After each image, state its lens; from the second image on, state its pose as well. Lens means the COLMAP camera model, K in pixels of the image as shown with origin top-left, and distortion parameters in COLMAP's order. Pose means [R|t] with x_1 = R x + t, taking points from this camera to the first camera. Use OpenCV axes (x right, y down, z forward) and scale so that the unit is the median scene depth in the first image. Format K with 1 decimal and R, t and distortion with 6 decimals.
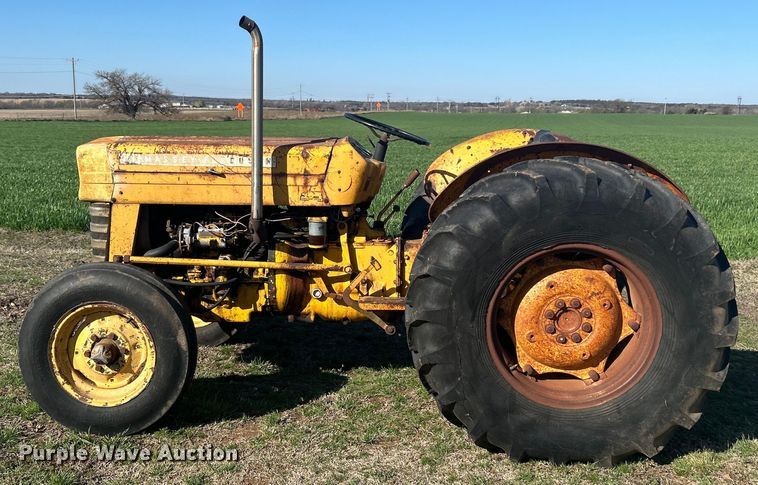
lens RADIAL K [[793.7, 0, 317.0], [0, 793.7, 241.5], [0, 0, 1]] dist [0.106457, -0.219229]
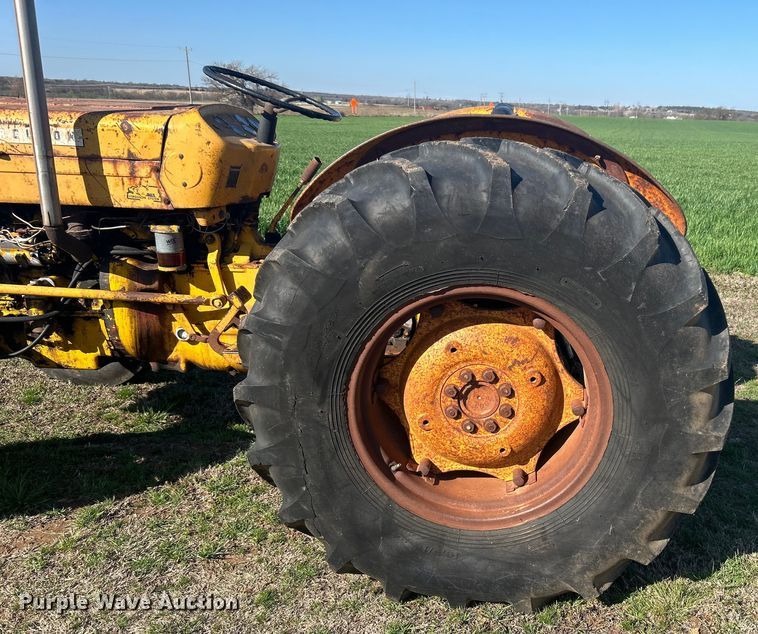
lens RADIAL K [[725.5, 0, 441.0], [0, 725.5, 371.8], [0, 0, 1]] dist [0.107601, -0.144620]
pose [[0.999632, 0.020103, 0.018215, 0.270818], [-0.023034, 0.983675, 0.178475, -0.030080], [-0.014330, -0.178829, 0.983776, 0.418365]]
